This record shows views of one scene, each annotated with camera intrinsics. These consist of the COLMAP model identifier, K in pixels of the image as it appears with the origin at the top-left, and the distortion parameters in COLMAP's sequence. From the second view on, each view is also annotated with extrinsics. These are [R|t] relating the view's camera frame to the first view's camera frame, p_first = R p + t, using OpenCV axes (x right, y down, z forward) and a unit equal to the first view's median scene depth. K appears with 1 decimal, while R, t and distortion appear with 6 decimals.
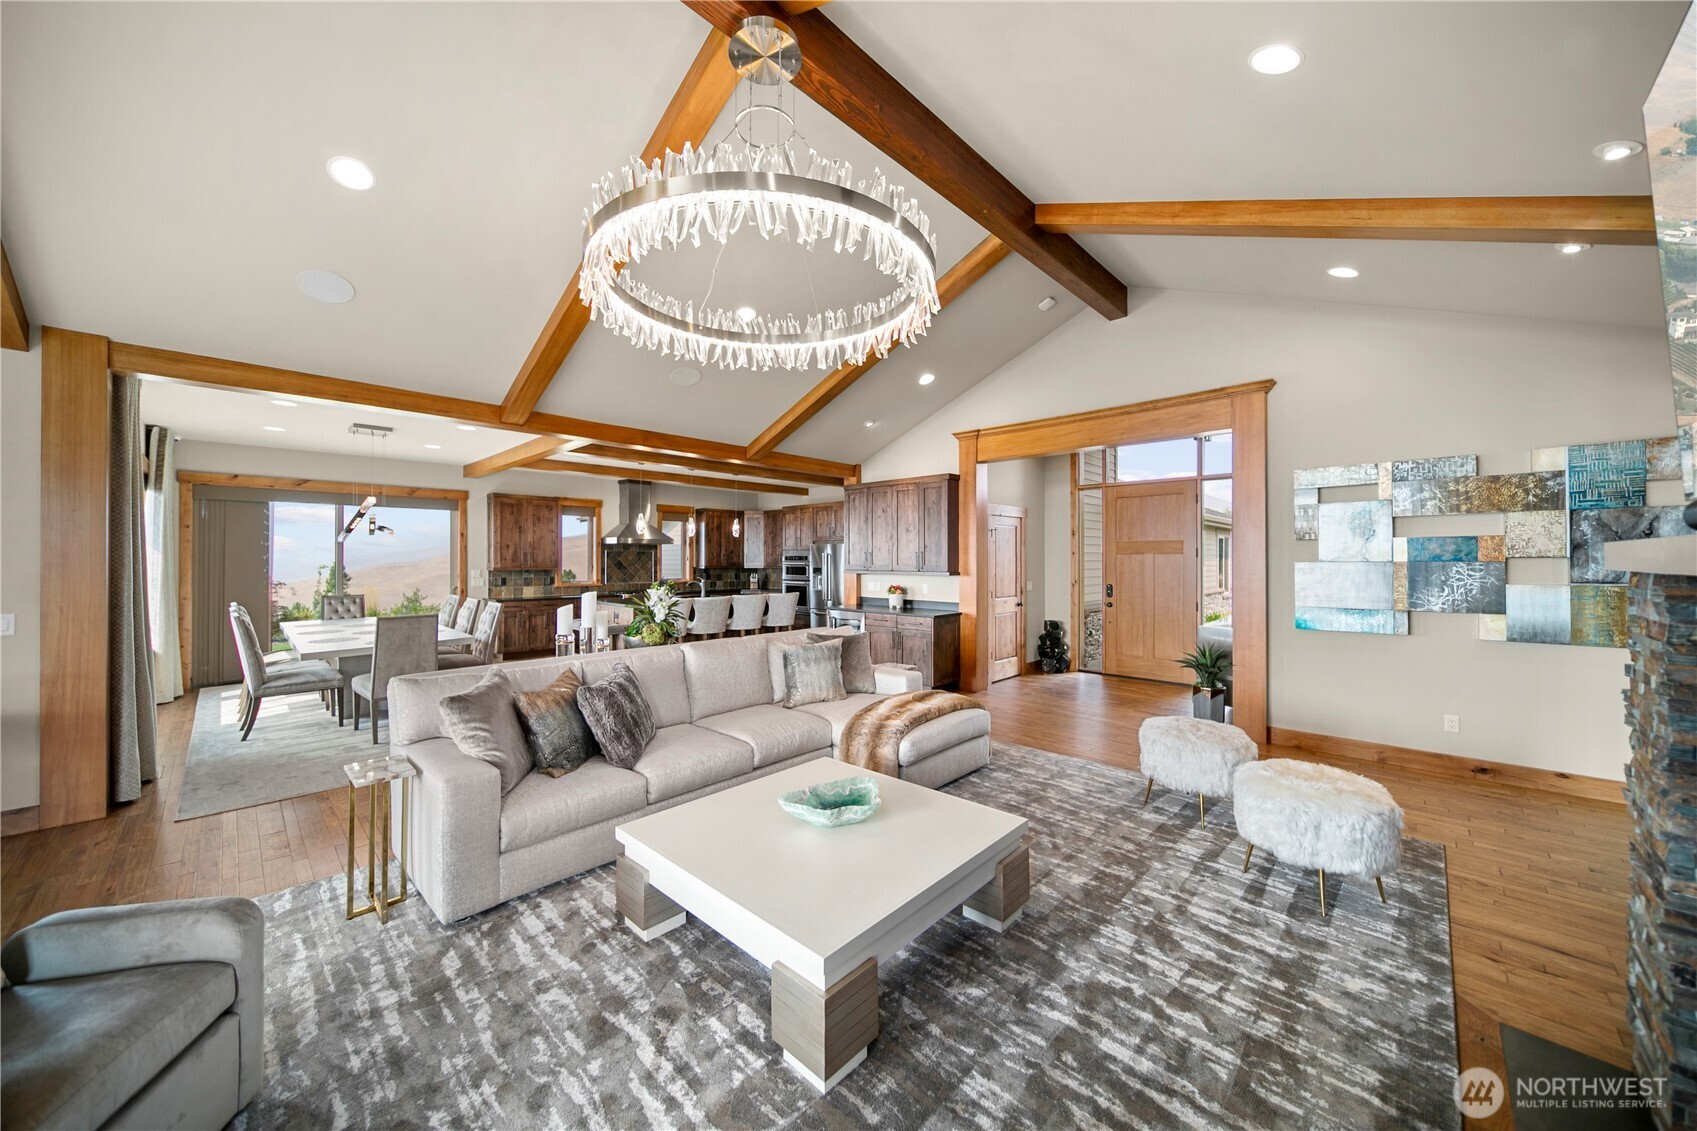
lens RADIAL K [[593.2, 0, 850.1], [0, 593.2, 560.2], [0, 0, 1]] dist [-0.002486, -0.000166]
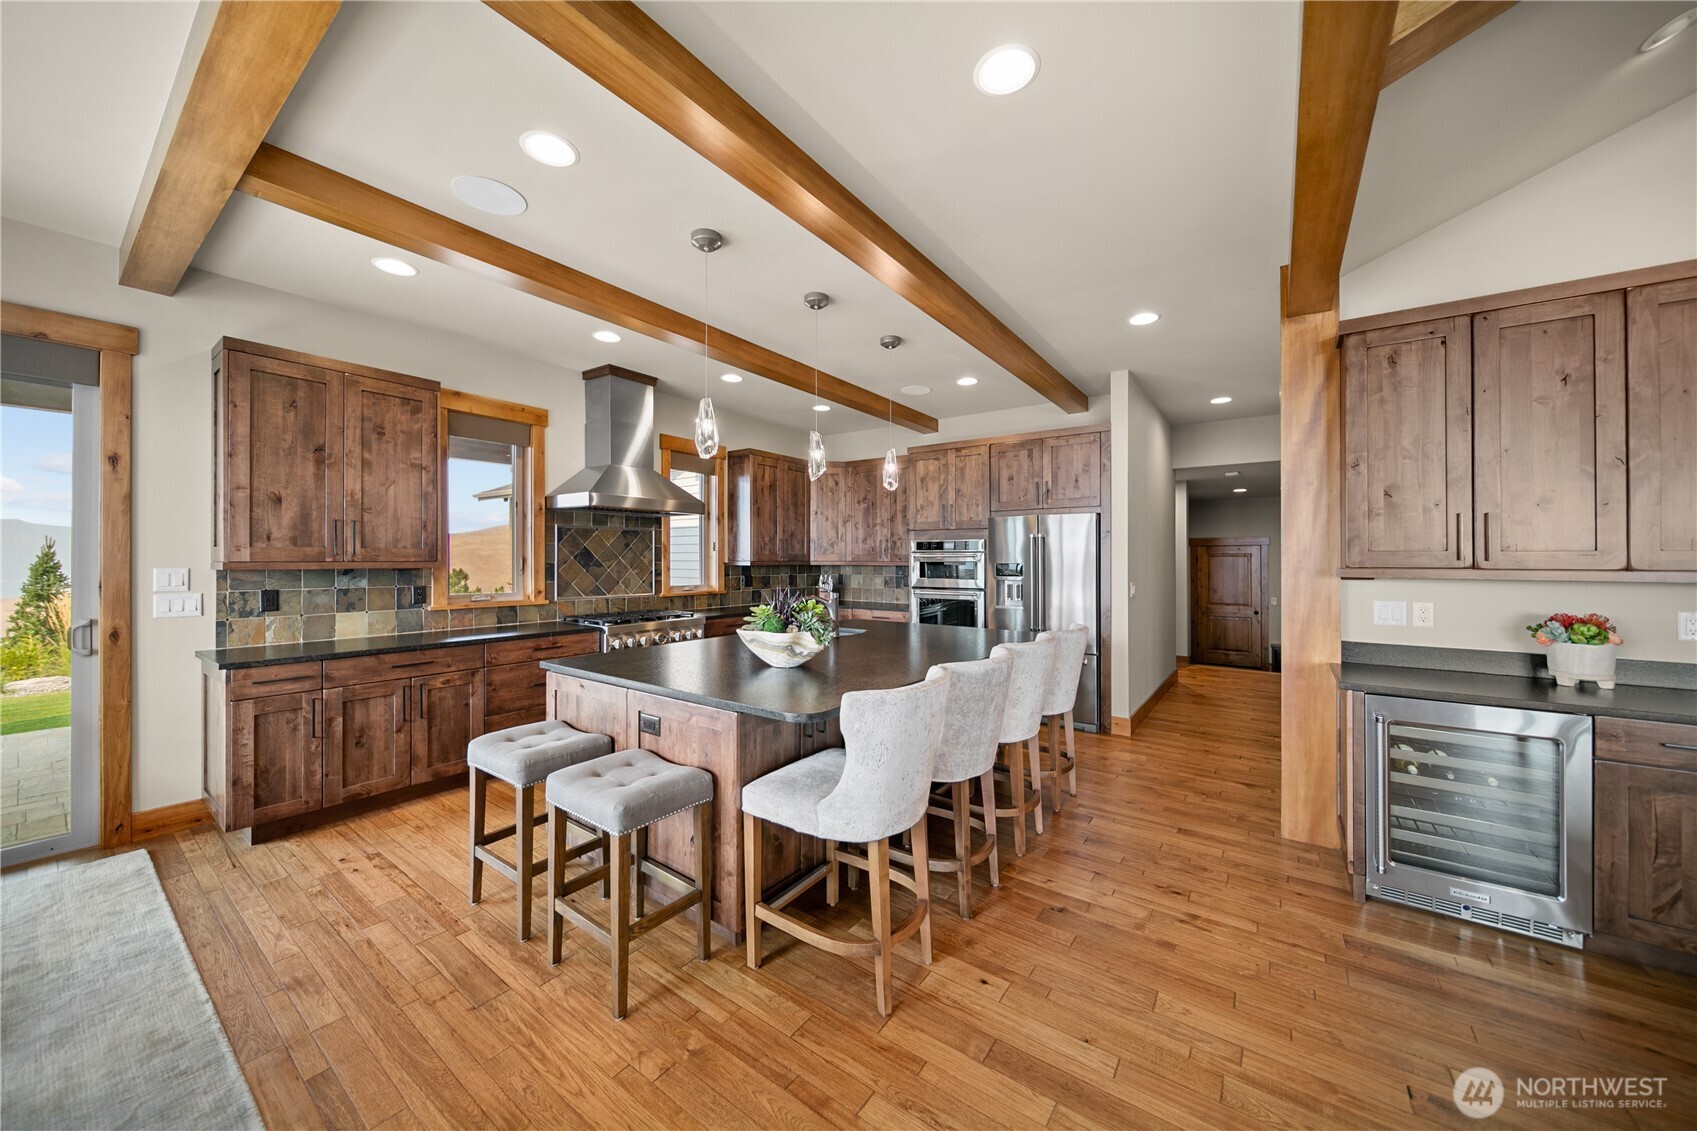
lens RADIAL K [[593.2, 0, 851.9], [0, 593.2, 561.4], [0, 0, 1]] dist [-0.002486, -0.000166]
pose [[0.990270, 0.001487, 0.139148, -0.261690], [-0.002037, 0.999991, 0.003809, 0.009438], [-0.139141, -0.004055, 0.990264, 0.544648]]
